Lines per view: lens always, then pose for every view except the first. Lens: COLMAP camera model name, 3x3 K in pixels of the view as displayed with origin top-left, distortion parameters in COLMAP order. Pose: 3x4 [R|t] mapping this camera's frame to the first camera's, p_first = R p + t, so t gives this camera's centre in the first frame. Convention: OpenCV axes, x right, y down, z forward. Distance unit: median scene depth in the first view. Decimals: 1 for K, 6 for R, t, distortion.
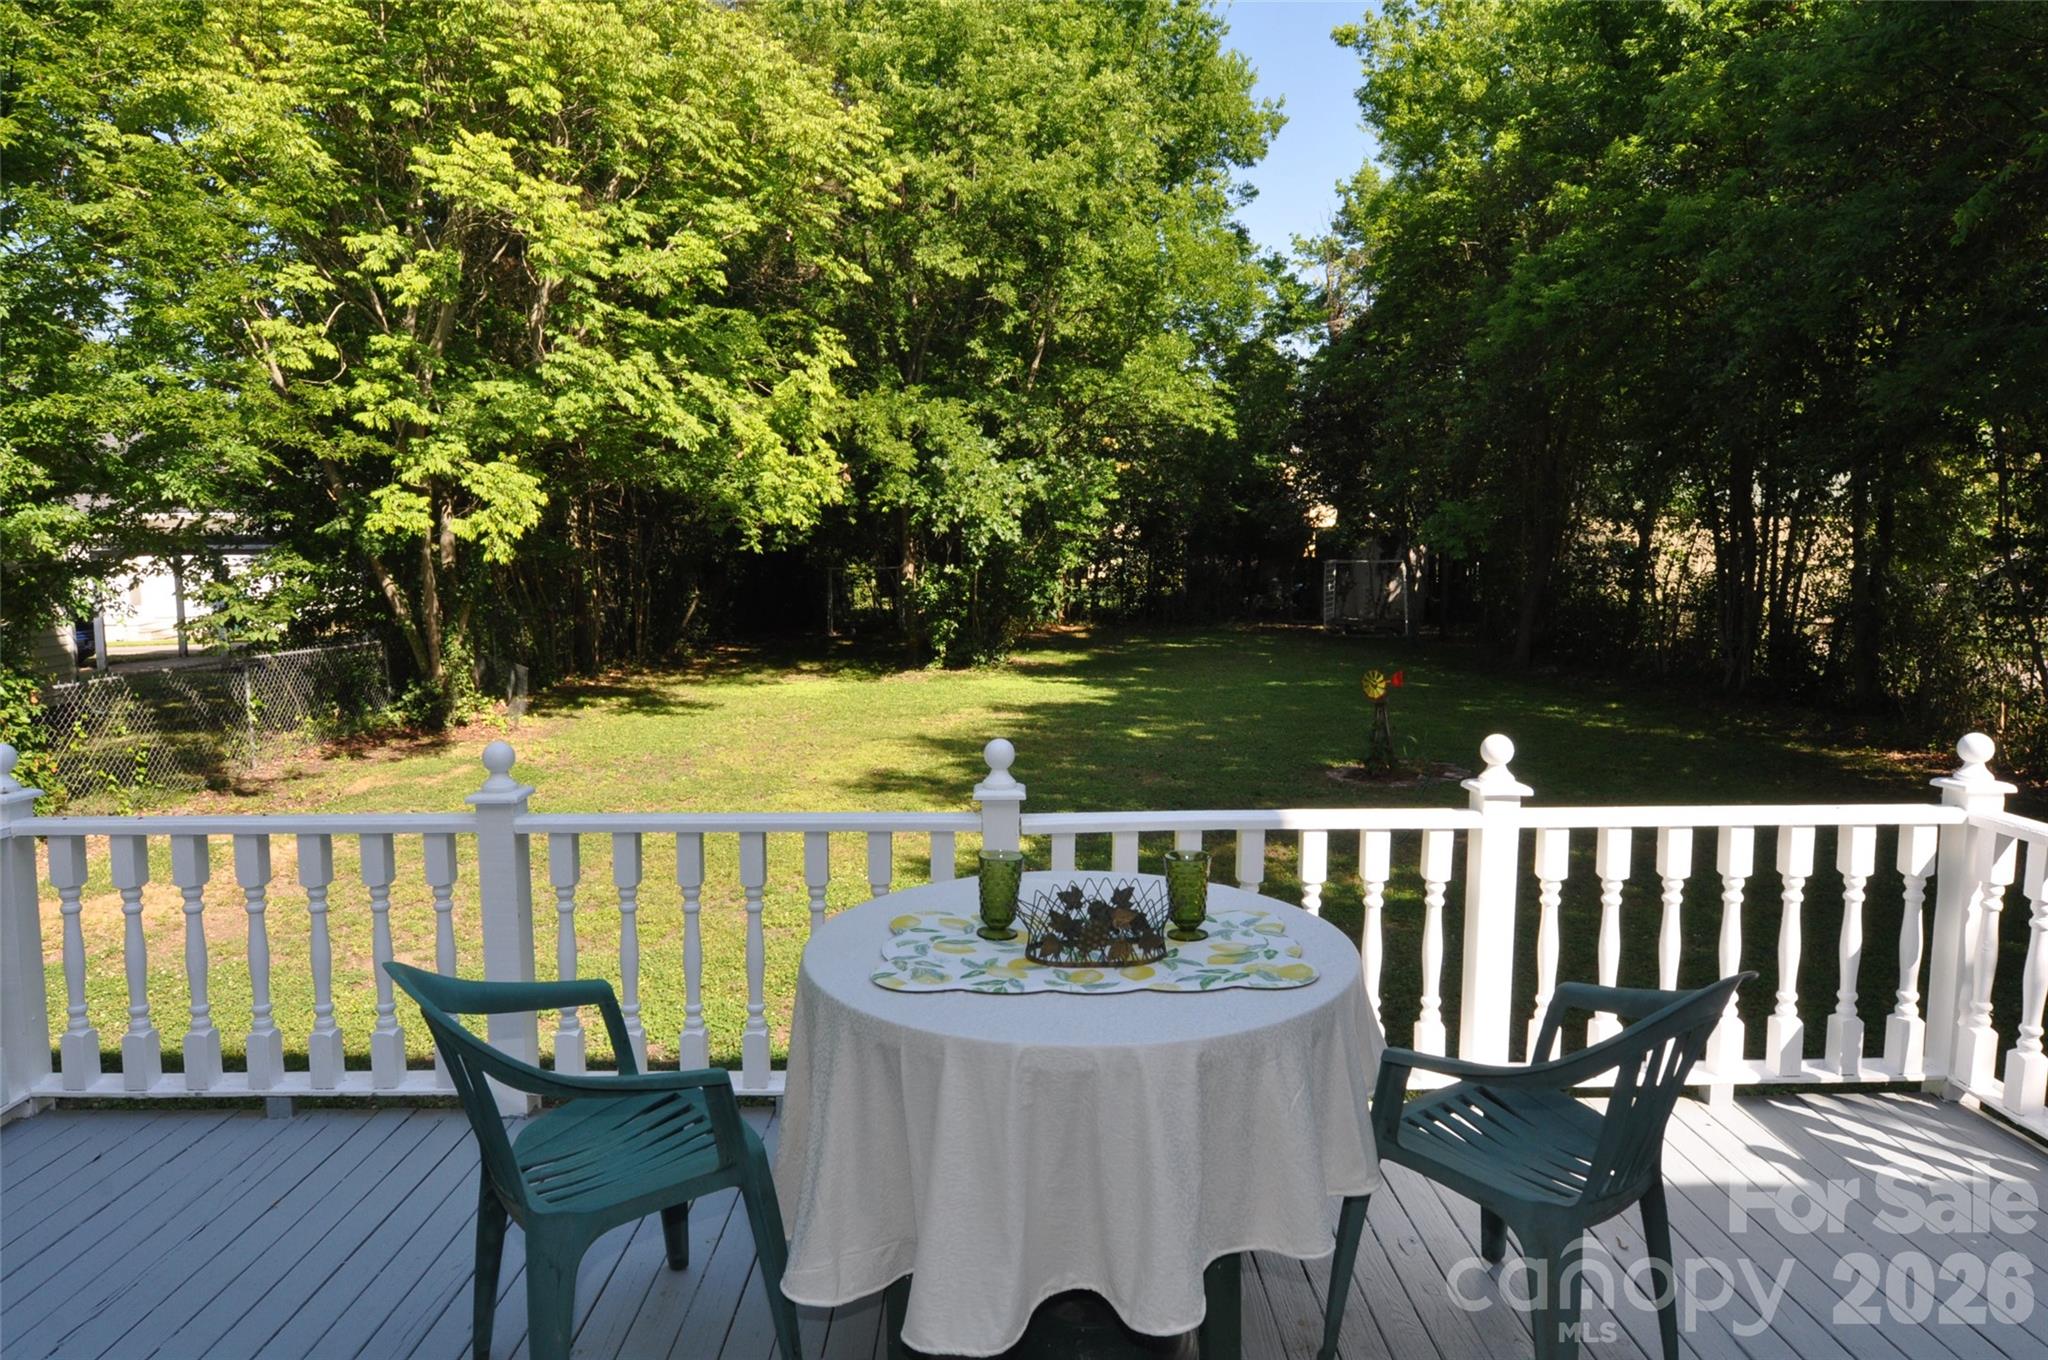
lens RADIAL K [[1243.4, 0, 1026.4], [0, 1243.4, 684.2], [0, 0, 1]] dist [-0.012412, -0.004606]
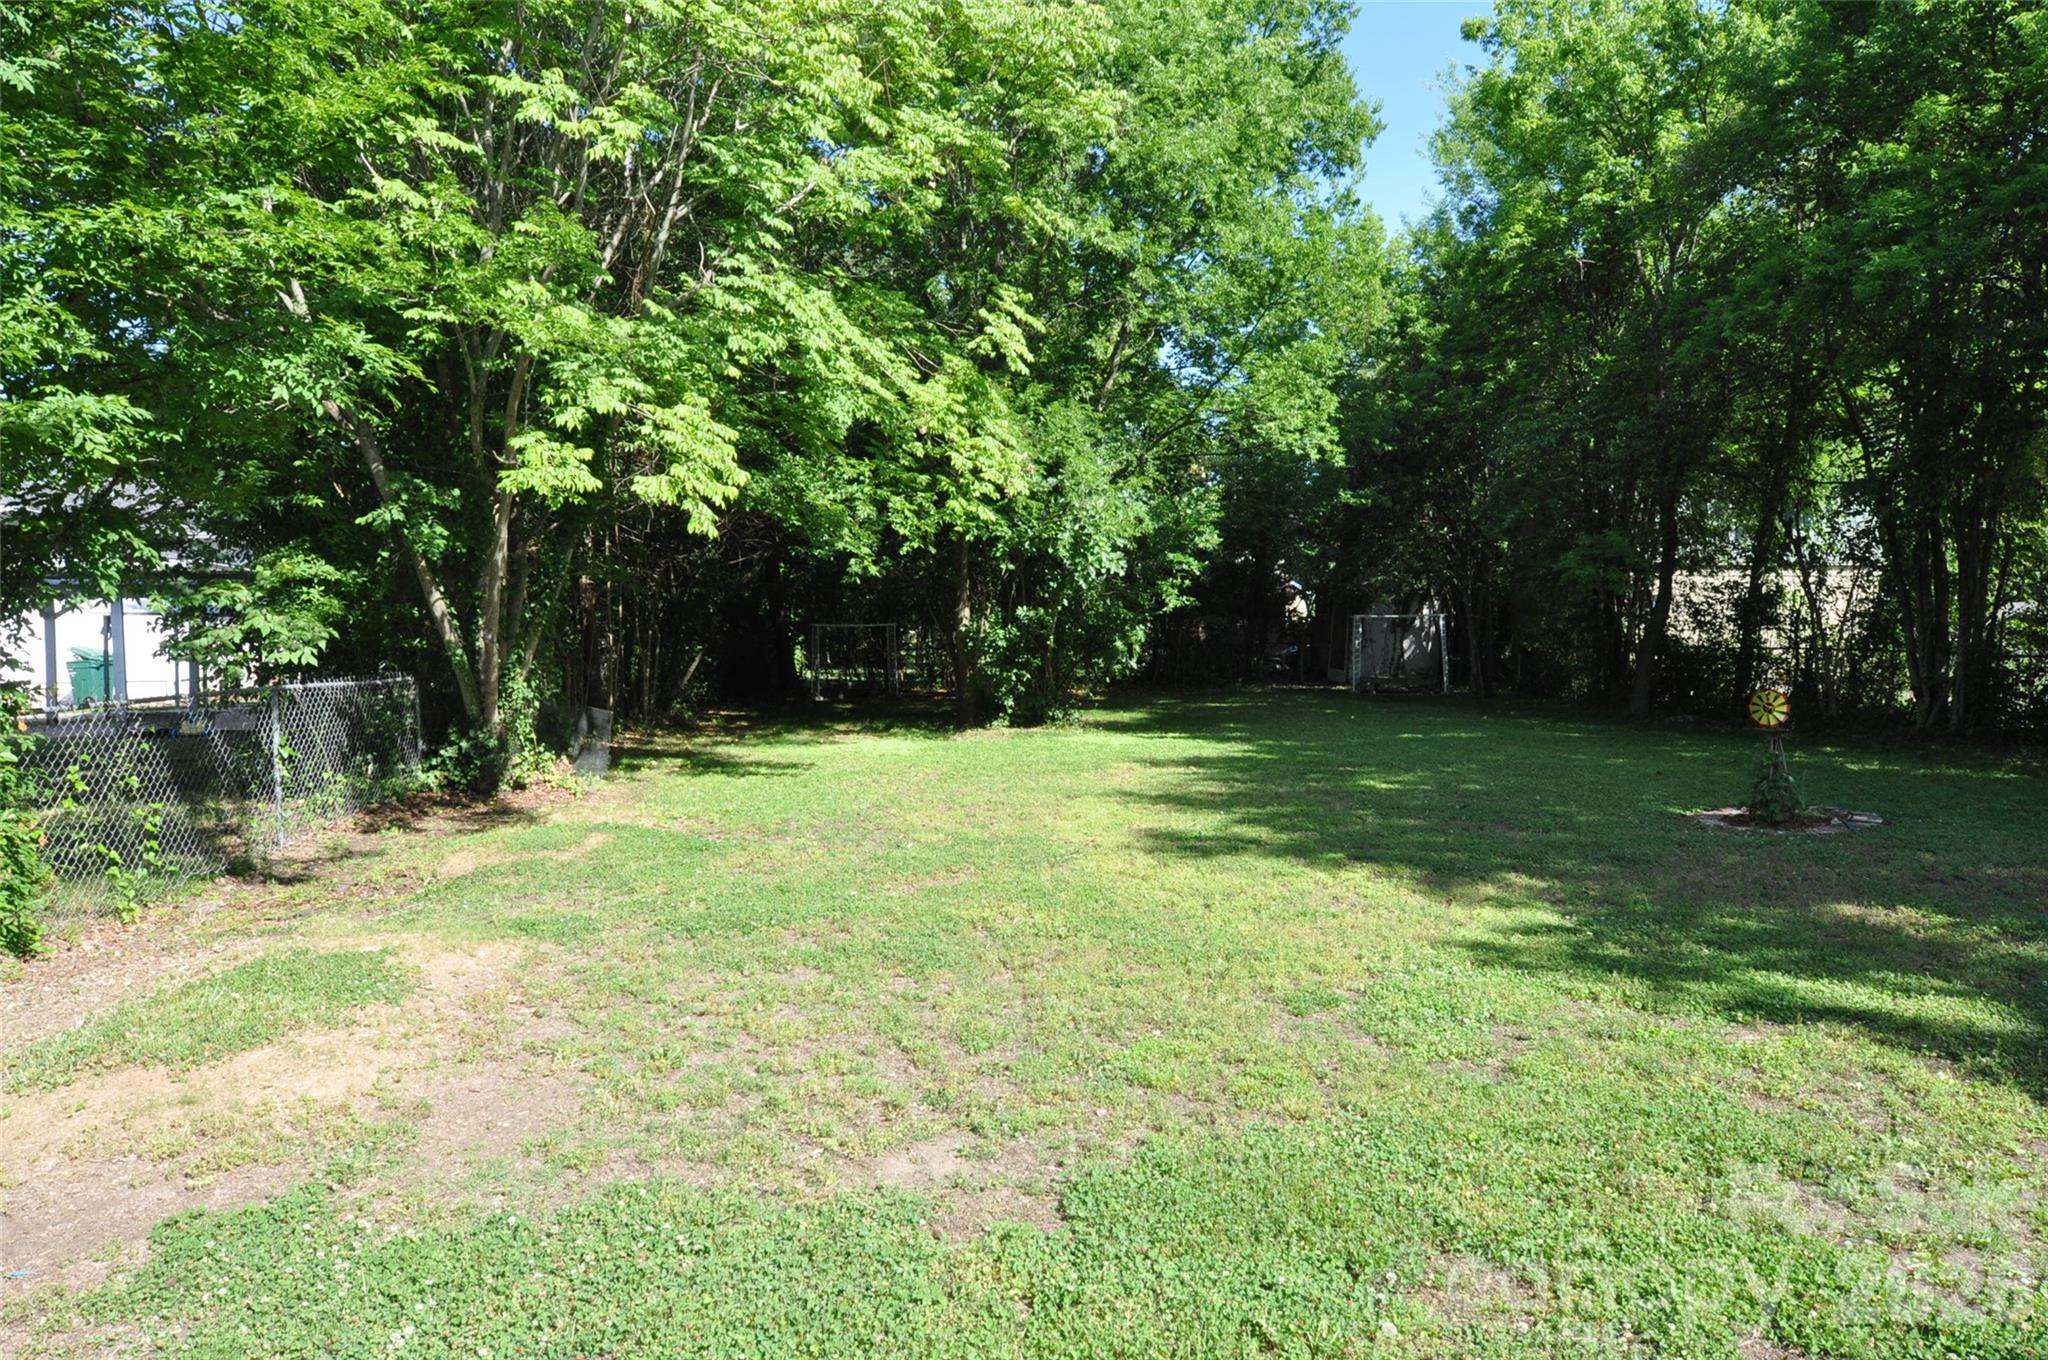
lens RADIAL K [[1243.4, 0, 1022.6], [0, 1243.4, 677.3], [0, 0, 1]] dist [-0.012412, -0.004606]
pose [[0.993578, -0.006047, 0.112989, -0.244323], [0.014423, 0.997194, -0.073461, 0.026498], [-0.112227, 0.074619, 0.990877, 0.214800]]
